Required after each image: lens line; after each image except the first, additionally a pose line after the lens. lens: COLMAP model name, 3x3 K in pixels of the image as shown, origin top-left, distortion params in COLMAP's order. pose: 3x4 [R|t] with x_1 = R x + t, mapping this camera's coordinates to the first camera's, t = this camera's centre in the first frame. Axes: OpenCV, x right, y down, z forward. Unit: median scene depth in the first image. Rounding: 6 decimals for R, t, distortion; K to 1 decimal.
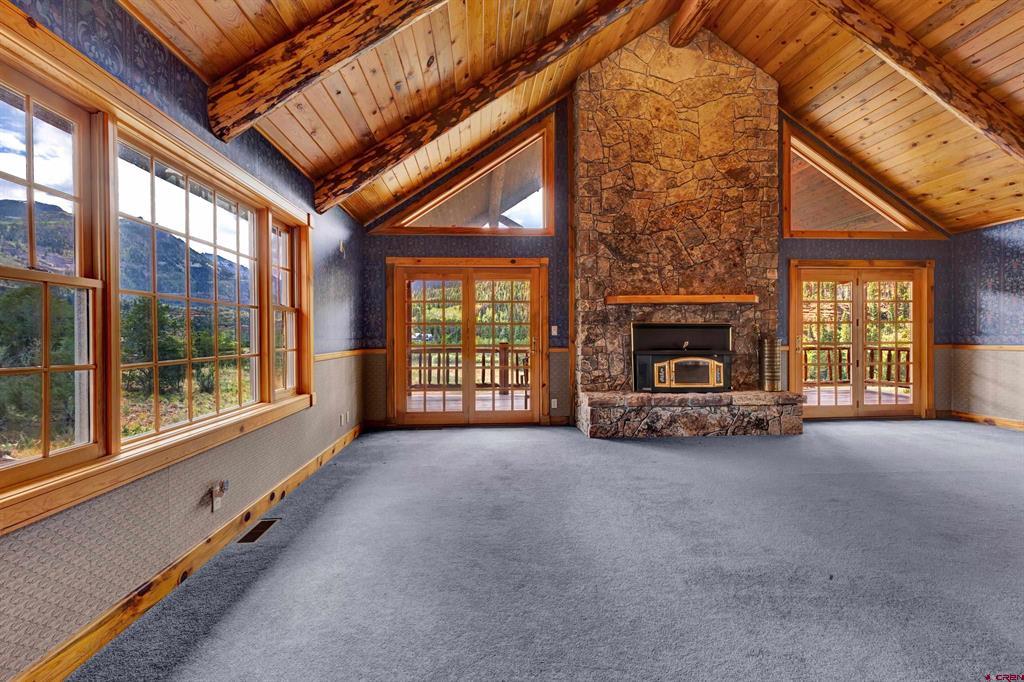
lens RADIAL K [[471.5, 0, 496.8], [0, 471.5, 341.1], [0, 0, 1]] dist [0.000917, -0.001730]
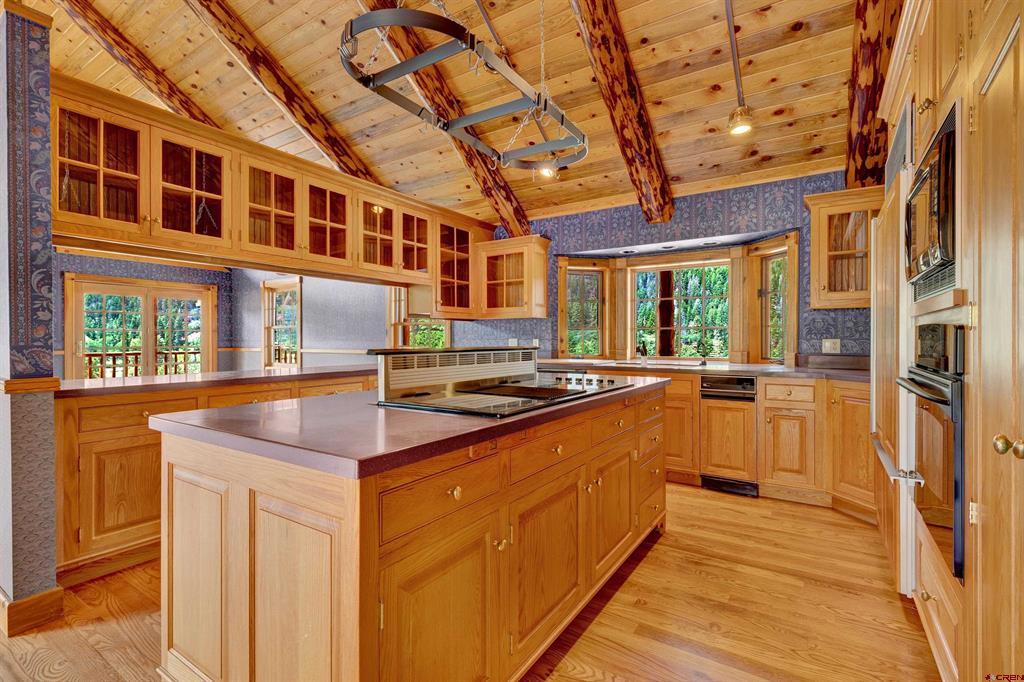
lens RADIAL K [[471.5, 0, 534.7], [0, 471.5, 341.4], [0, 0, 1]] dist [0.000917, -0.001730]
pose [[0.567073, 0.000839, 0.823667, 0.360993], [0.006239, 0.999966, -0.005314, 0.000953], [-0.823644, 0.008152, 0.567049, -0.567513]]
